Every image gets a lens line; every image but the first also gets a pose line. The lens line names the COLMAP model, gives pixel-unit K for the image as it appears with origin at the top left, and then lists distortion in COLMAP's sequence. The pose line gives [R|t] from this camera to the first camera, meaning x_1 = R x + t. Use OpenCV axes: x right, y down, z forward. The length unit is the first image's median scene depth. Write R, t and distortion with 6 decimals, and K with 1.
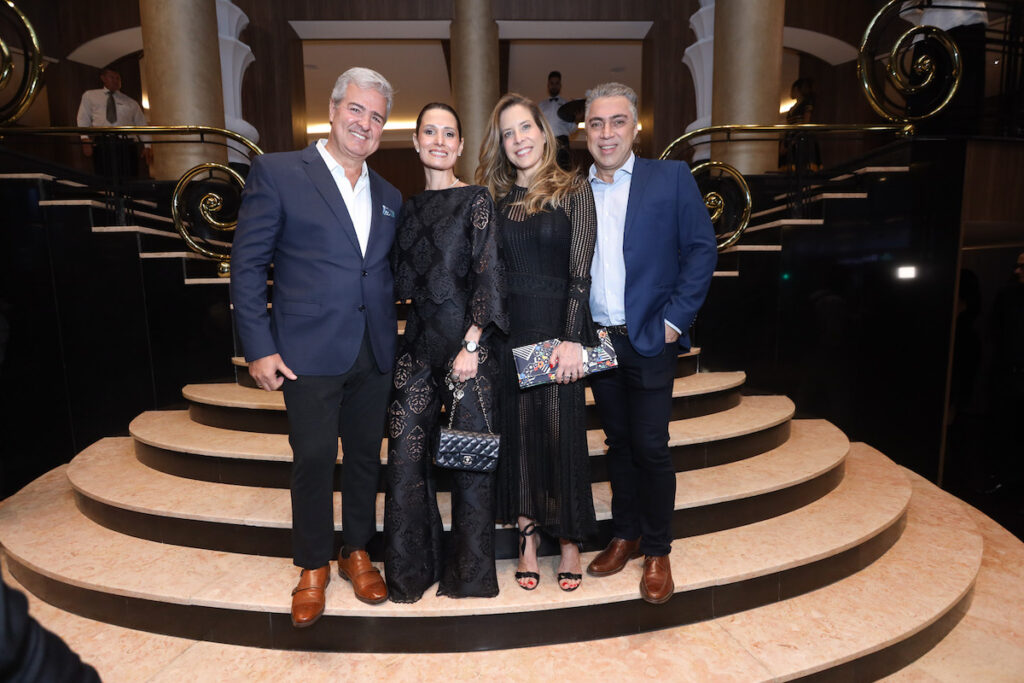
lens RADIAL K [[501.4, 0, 513.5], [0, 501.4, 346.4], [0, 0, 1]] dist [-0.001837, 0.000774]
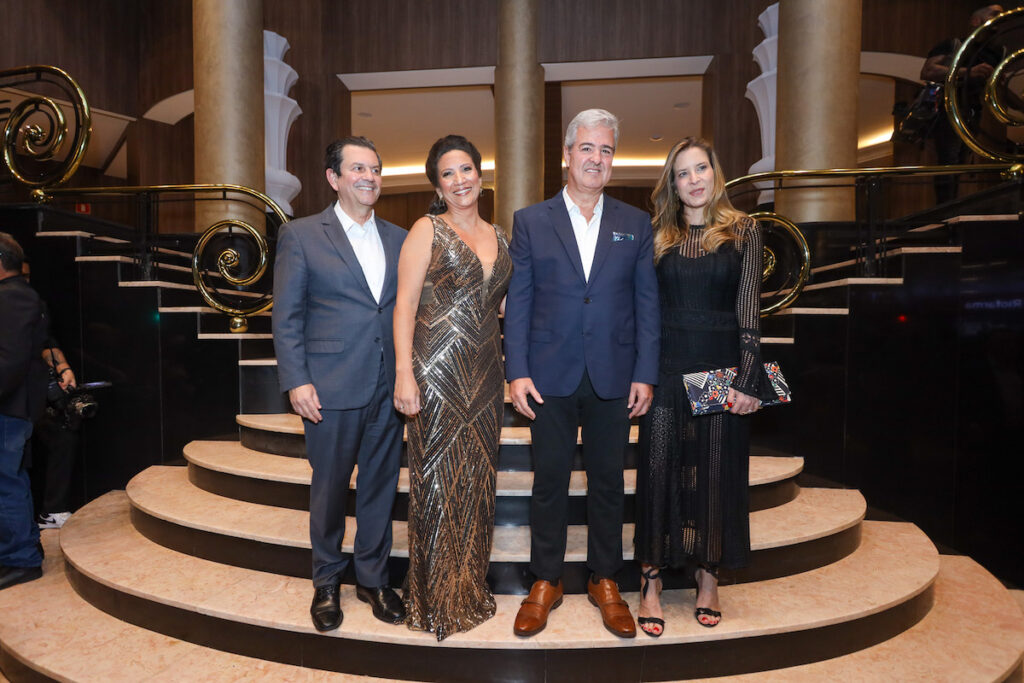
lens RADIAL K [[532.8, 0, 508.2], [0, 532.8, 344.9], [0, 0, 1]] dist [0.003035, 0.003466]
pose [[0.989045, 0.024894, -0.145502, 0.102697], [-0.036625, 0.996241, -0.078506, -0.049242], [0.143001, 0.082975, 0.986238, 0.043082]]
